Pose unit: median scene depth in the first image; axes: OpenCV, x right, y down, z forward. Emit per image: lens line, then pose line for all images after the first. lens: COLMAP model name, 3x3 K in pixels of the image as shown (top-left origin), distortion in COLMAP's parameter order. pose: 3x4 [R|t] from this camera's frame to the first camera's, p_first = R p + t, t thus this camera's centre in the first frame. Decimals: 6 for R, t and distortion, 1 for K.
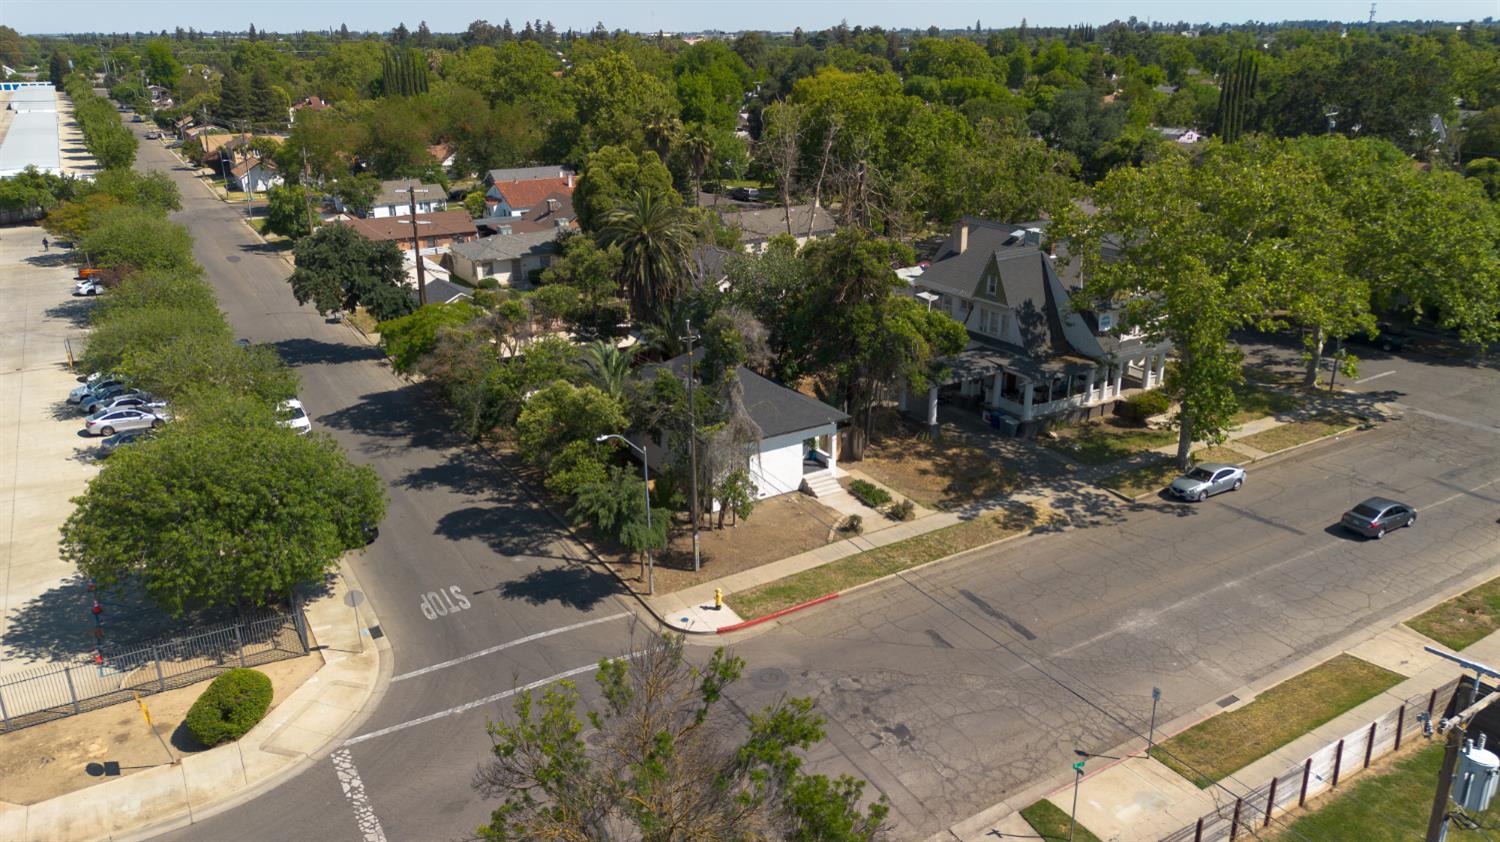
lens RADIAL K [[1063.7, 0, 748.1], [0, 1063.7, 421.0], [0, 0, 1]] dist [0.009599, -0.002685]
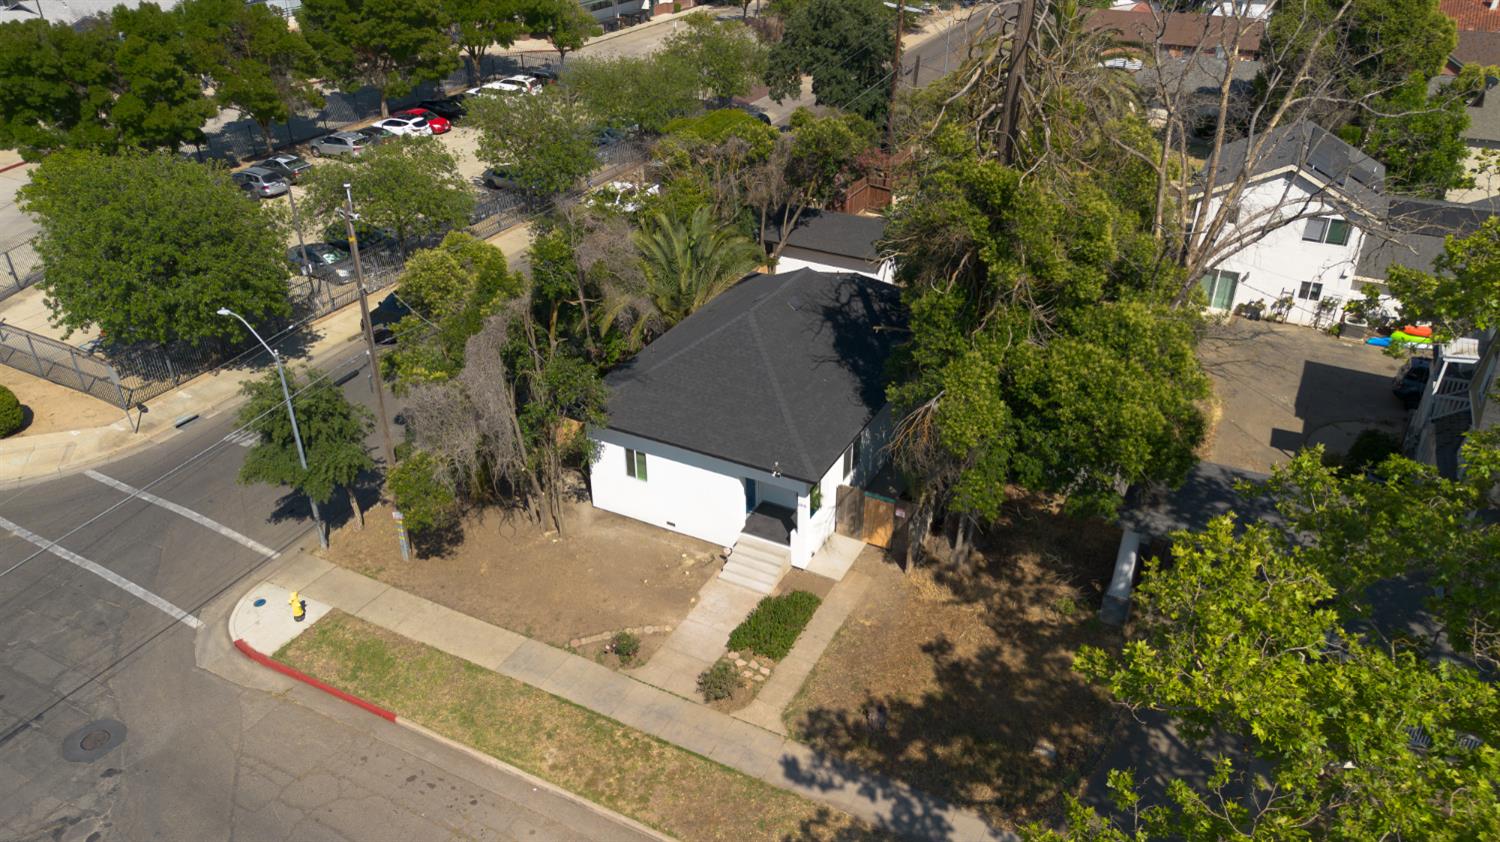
lens RADIAL K [[1063.7, 0, 744.2], [0, 1063.7, 420.6], [0, 0, 1]] dist [0.009599, -0.002685]
pose [[0.528140, 0.440426, -0.726011, 0.494695], [-0.281569, 0.897439, 0.339592, -0.216672], [0.801116, 0.025070, 0.597984, 0.735868]]
